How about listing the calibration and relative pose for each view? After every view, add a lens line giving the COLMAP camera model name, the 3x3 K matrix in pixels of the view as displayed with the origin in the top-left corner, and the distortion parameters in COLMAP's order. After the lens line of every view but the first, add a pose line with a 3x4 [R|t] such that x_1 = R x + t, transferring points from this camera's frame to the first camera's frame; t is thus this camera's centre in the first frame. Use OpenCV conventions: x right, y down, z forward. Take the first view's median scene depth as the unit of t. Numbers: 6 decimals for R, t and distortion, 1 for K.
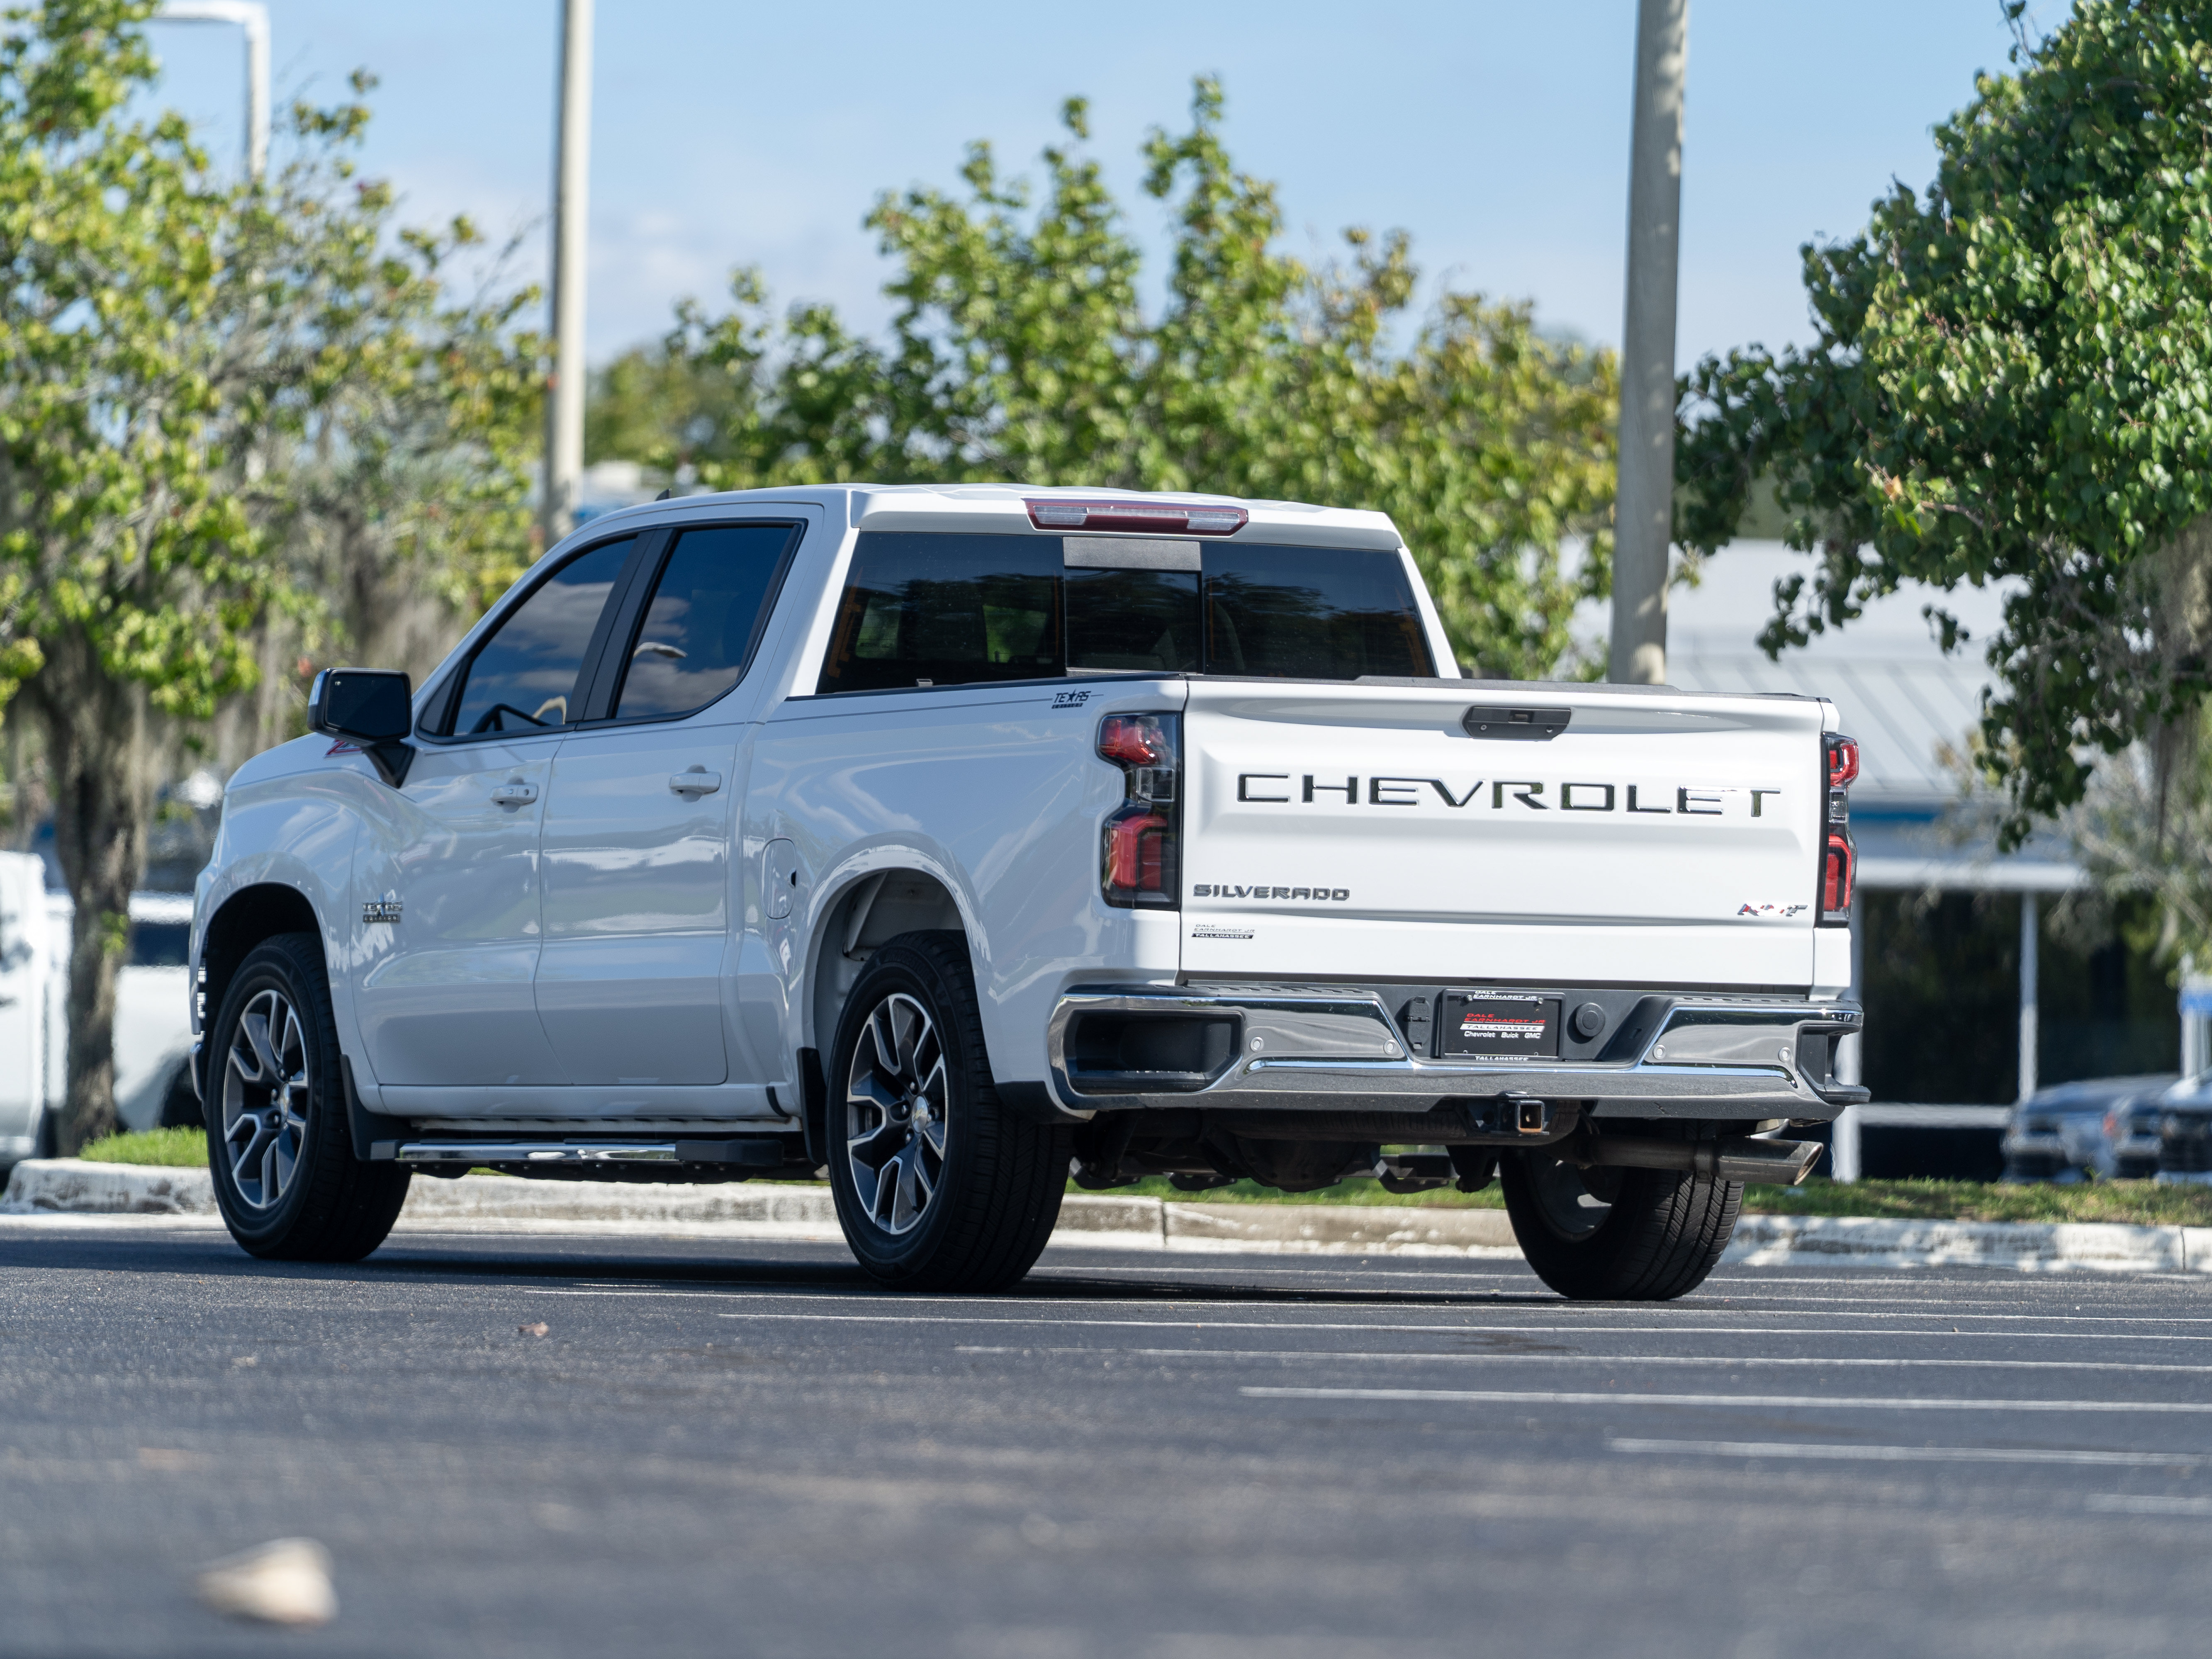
lens RADIAL K [[13907.5, 0, 1106.0], [0, 13907.5, 829.5], [0, 0, 1]] dist [0.178931, 10.051079]
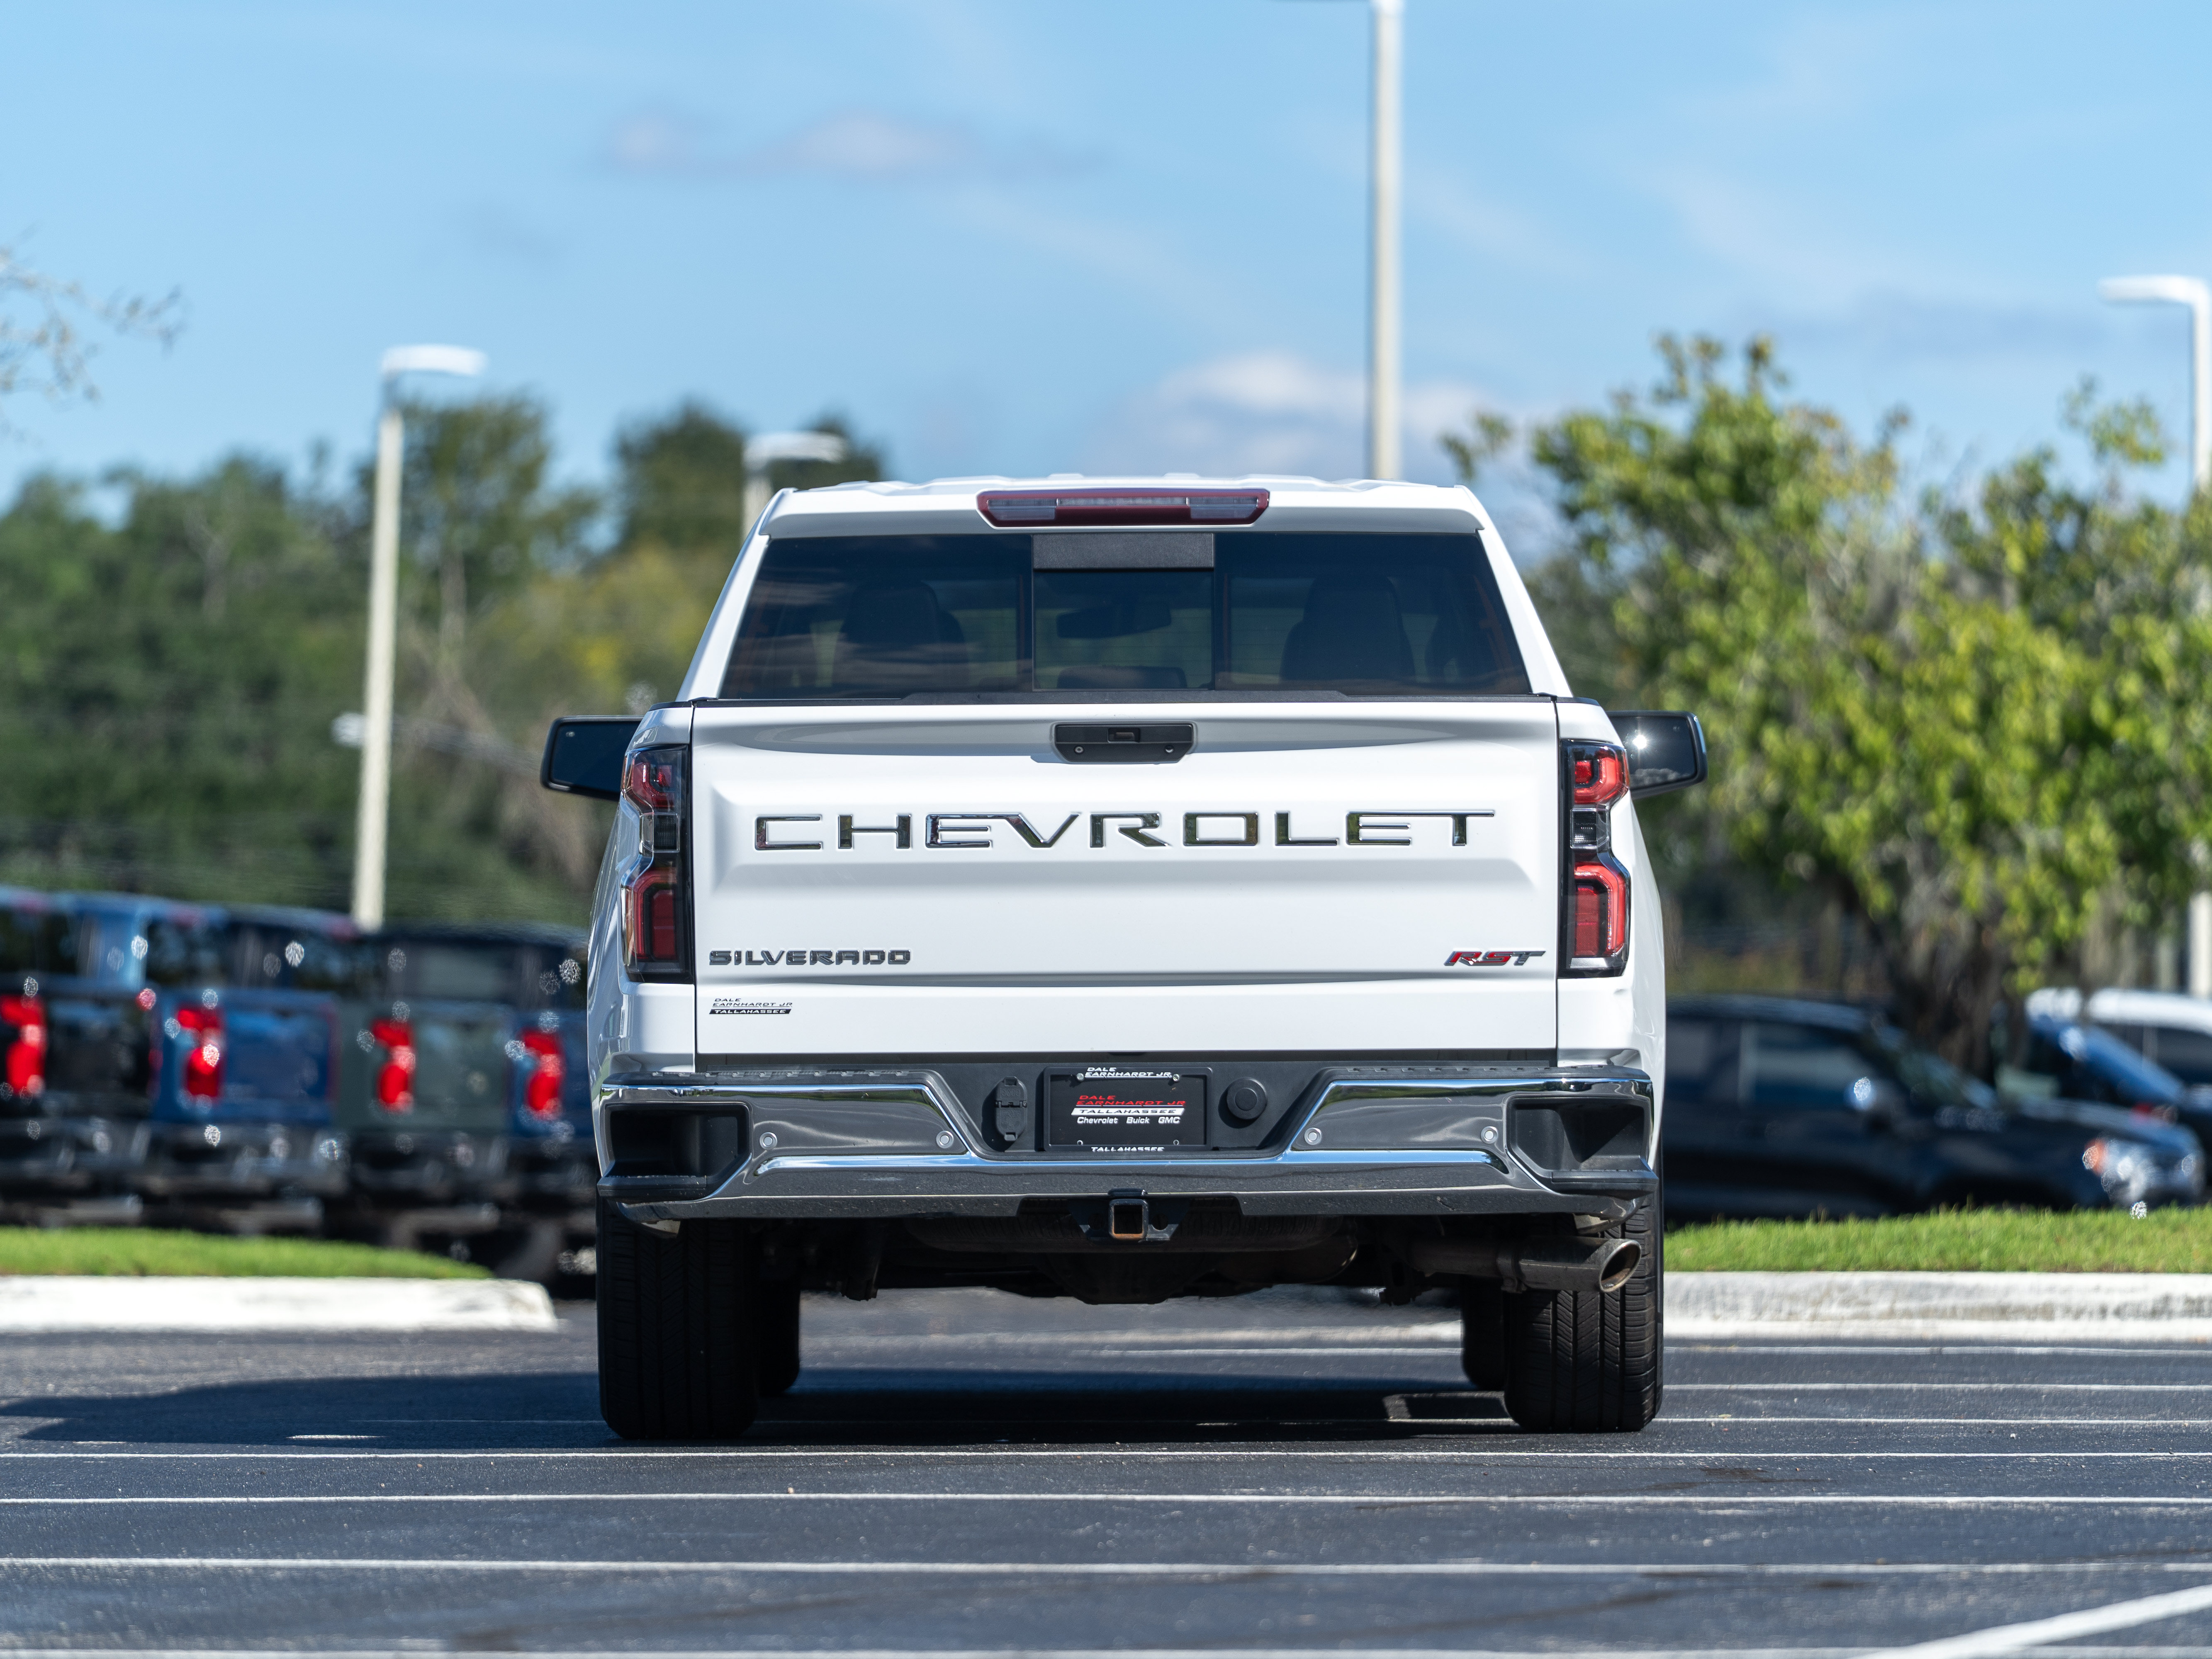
lens RADIAL K [[13907.5, 0, 1106.0], [0, 13907.5, 829.5], [0, 0, 1]] dist [0.178931, 10.051079]
pose [[0.901455, -0.033150, -0.431601, 0.384829], [0.031924, 0.999439, -0.010089, 0.005796], [0.431694, -0.004684, 0.902008, 0.254616]]
